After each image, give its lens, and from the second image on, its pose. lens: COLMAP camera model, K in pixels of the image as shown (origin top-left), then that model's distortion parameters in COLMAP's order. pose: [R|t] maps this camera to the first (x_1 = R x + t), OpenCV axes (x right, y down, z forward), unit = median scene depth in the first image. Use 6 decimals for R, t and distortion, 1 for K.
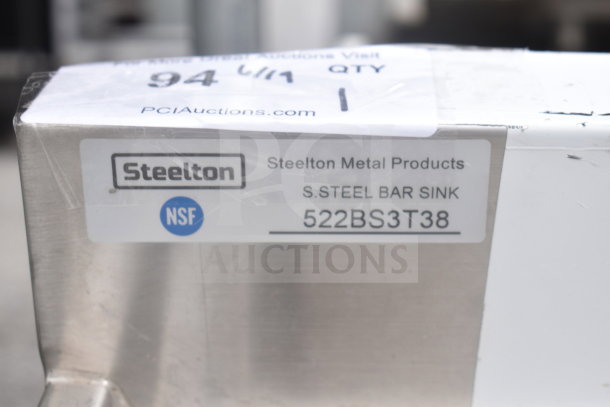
lens RADIAL K [[1197.9, 0, 305.1], [0, 1197.9, 205.8], [0, 0, 1]] dist [0.073013, 0.000000]
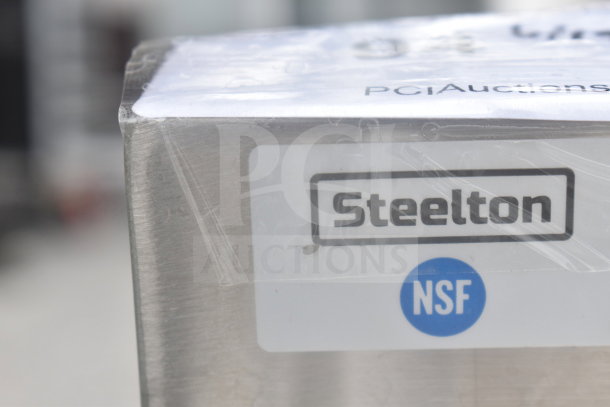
lens RADIAL K [[1249.5, 0, 305.2], [0, 1249.5, 202.0], [0, 0, 1]] dist [-0.019228, 0.000000]
pose [[0.999719, -0.022605, 0.007195, -0.166787], [0.023237, 0.994169, -0.105300, 0.023378], [-0.004773, 0.105438, 0.994414, 0.473484]]
